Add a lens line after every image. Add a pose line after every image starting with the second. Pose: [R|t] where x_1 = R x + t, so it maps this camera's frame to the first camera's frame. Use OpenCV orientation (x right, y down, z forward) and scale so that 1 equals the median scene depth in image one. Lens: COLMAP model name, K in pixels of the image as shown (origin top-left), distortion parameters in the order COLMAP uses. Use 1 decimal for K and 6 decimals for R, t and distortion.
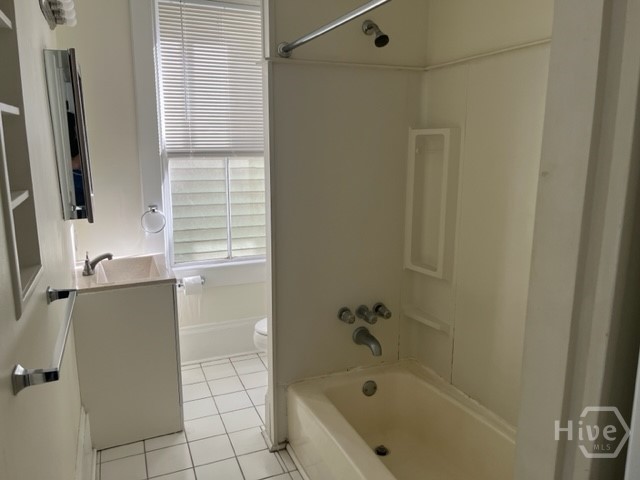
lens RADIAL K [[489.8, 0, 320.0], [0, 489.8, 240.0], [0, 0, 1]] dist [0.086260, -0.124756]
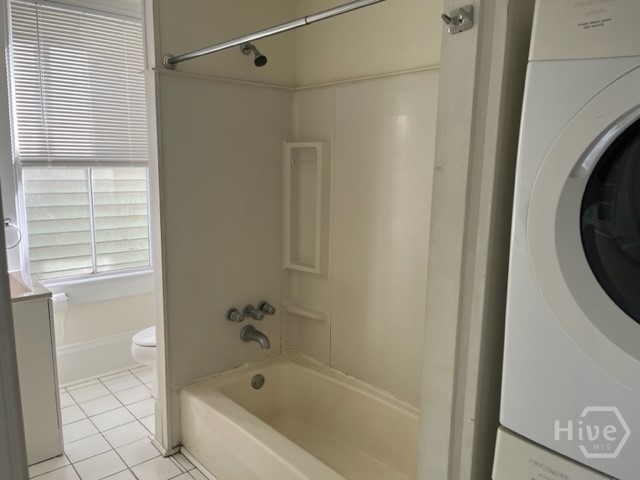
lens RADIAL K [[489.2, 0, 319.5], [0, 489.2, 248.9], [0, 0, 1]] dist [0.104602, -0.126648]
pose [[0.946340, -0.046574, 0.319798, -0.104970], [0.052328, 0.998586, -0.009418, 0.029559], [-0.318907, 0.025647, 0.947439, -0.070013]]
